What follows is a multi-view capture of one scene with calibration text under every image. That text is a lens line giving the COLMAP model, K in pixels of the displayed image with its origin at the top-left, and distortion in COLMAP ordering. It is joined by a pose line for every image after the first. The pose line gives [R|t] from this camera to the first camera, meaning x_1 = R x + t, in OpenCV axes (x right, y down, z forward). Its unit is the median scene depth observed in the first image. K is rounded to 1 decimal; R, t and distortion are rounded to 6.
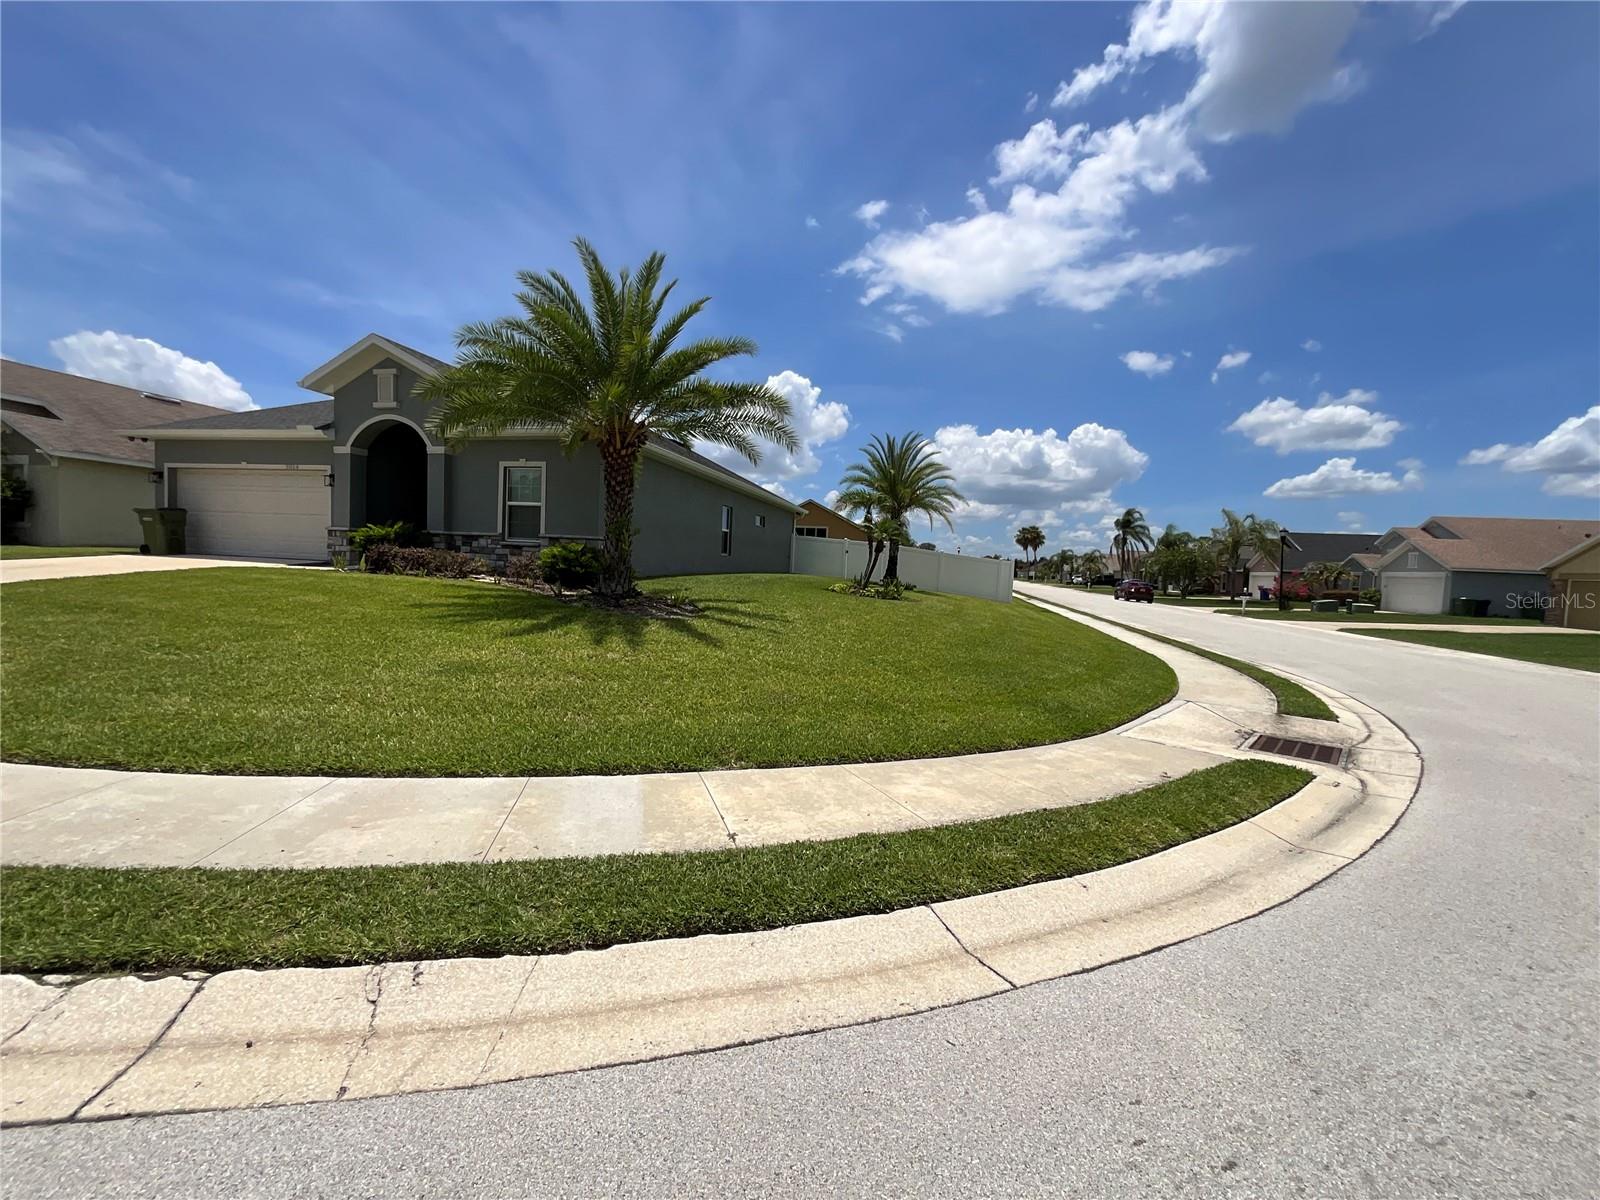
lens RADIAL K [[649.2, 0, 804.7], [0, 649.2, 617.6], [0, 0, 1]] dist [-0.001537, 0.000045]
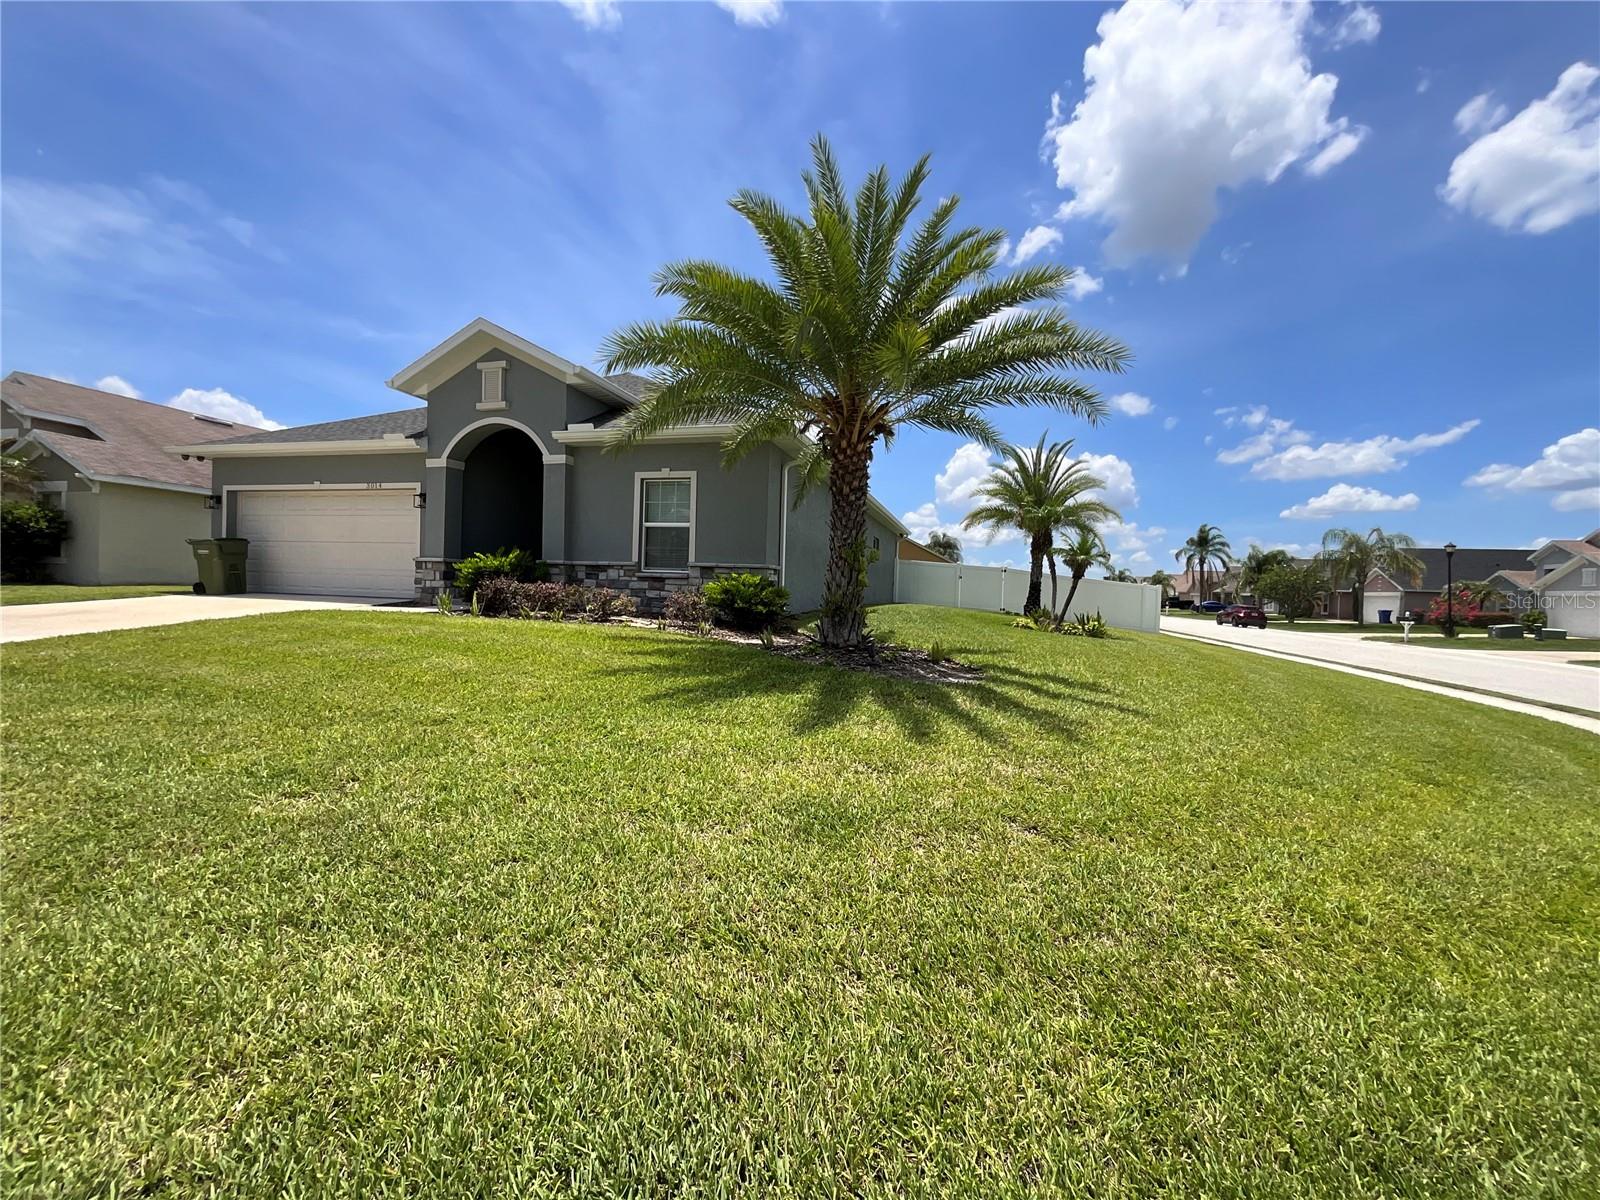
lens RADIAL K [[649.2, 0, 786.6], [0, 649.2, 611.8], [0, 0, 1]] dist [-0.001537, 0.000045]
pose [[0.999195, -0.012543, -0.038115, -0.250576], [0.010767, 0.998863, -0.046449, -0.030756], [0.038654, 0.046001, 0.998193, 0.217882]]
